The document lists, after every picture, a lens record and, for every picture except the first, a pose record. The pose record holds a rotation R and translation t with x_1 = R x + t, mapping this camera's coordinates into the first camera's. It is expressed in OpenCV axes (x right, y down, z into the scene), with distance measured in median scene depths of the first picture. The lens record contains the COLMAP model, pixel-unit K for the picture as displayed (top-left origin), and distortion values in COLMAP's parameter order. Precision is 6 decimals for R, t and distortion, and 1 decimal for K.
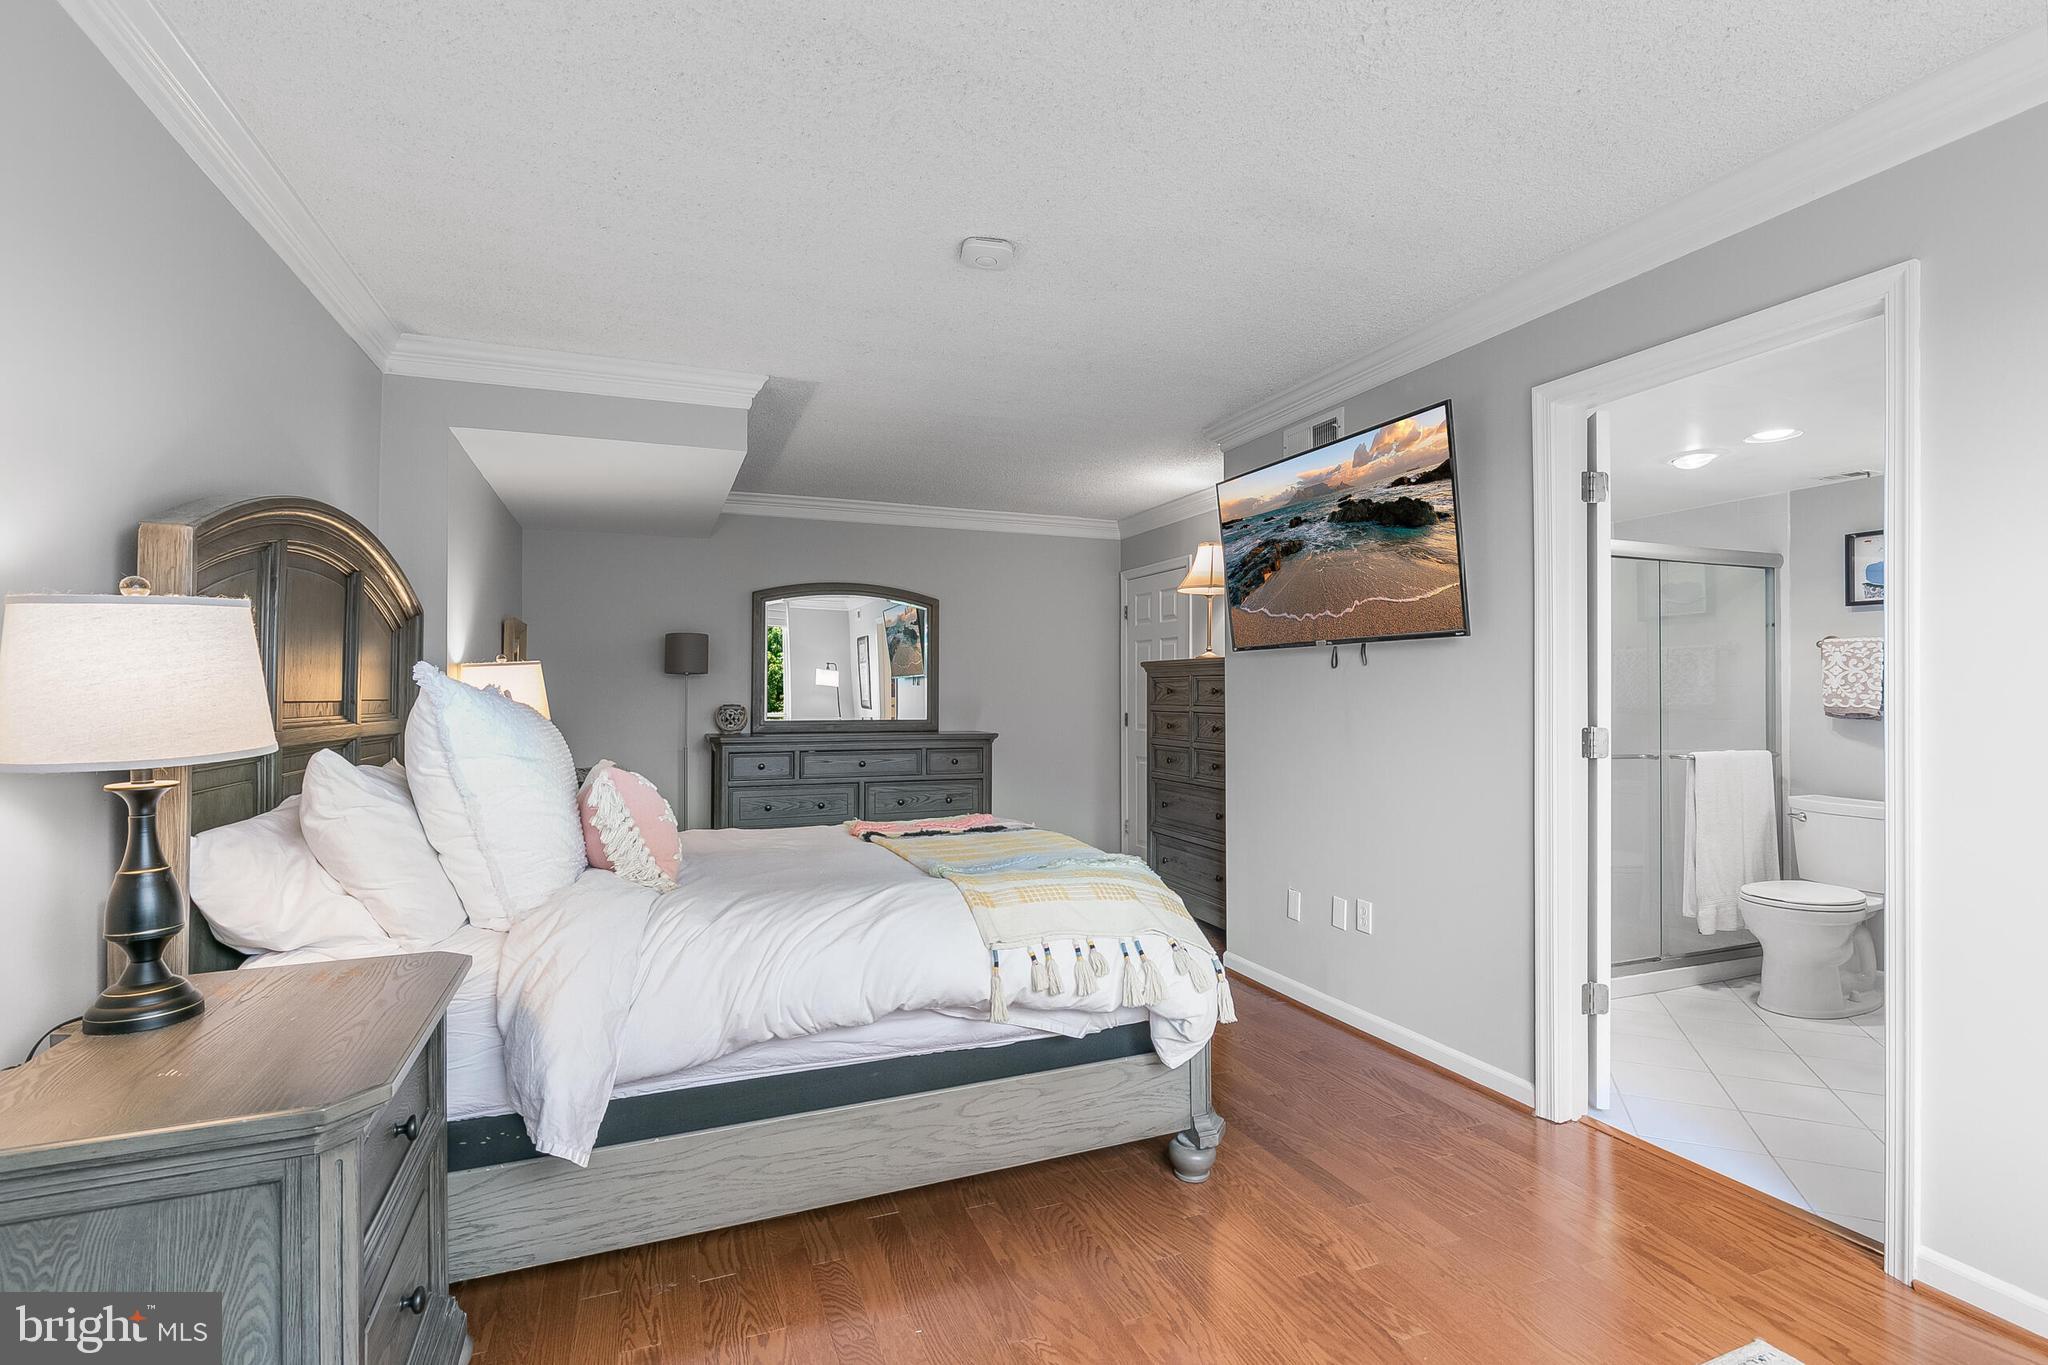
lens RADIAL K [[951.1, 0, 1024.0], [0, 951.1, 682.5], [0, 0, 1]] dist [0.002840, -0.000157]
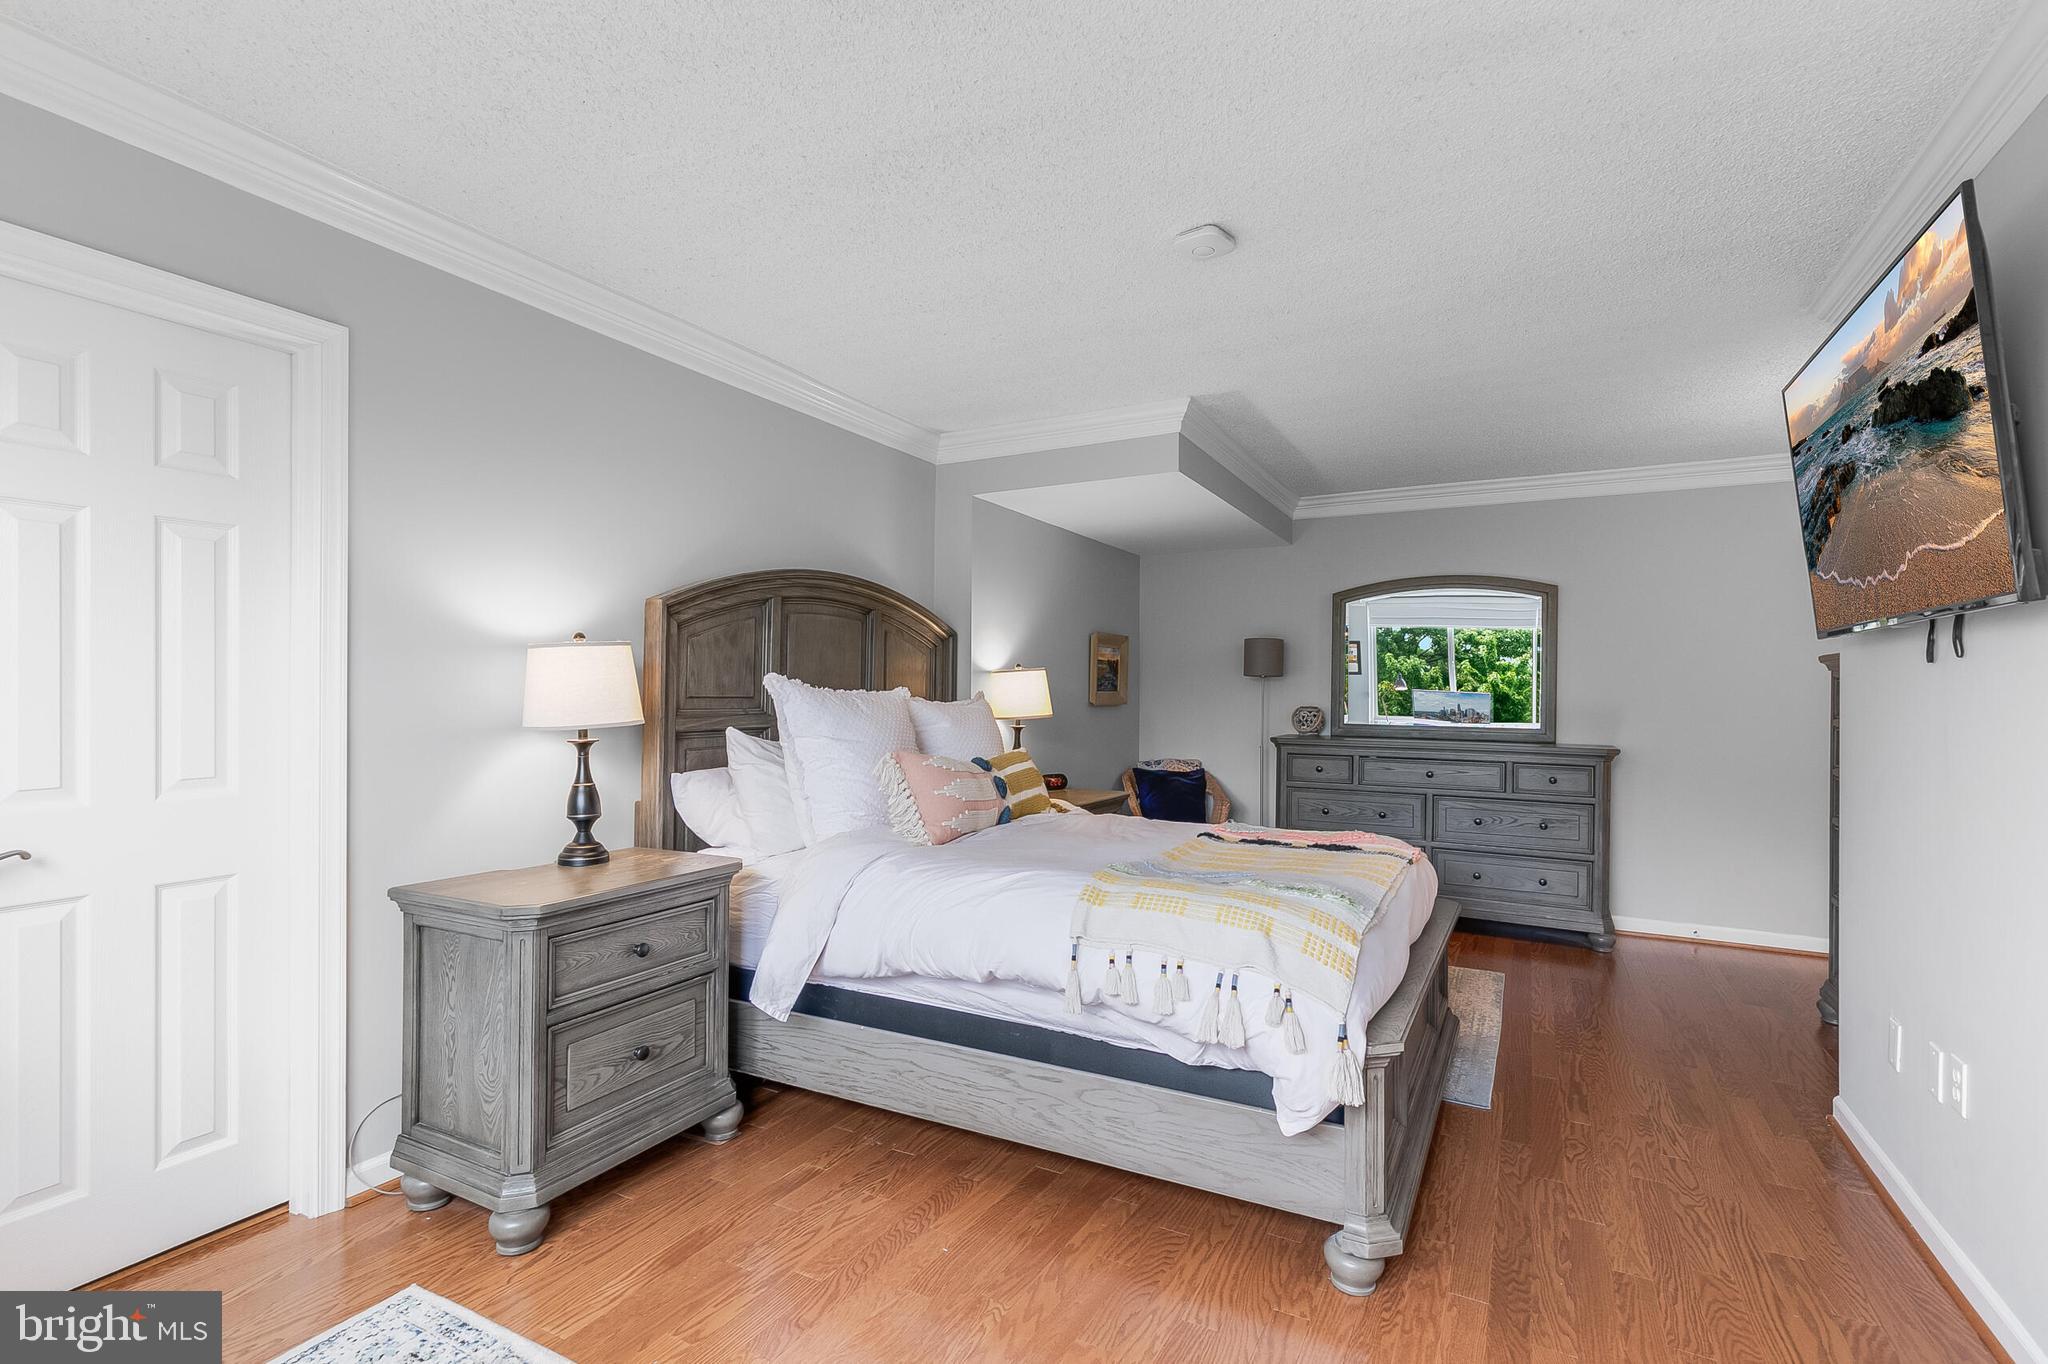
lens RADIAL K [[959.5, 0, 1028.7], [0, 959.5, 687.9], [0, 0, 1]] dist [0.017357, -0.000854]
pose [[0.641661, 0.004177, -0.766977, 0.501213], [-0.000418, 0.999987, 0.005097, -0.003108], [0.766989, -0.002950, 0.641654, 0.194295]]
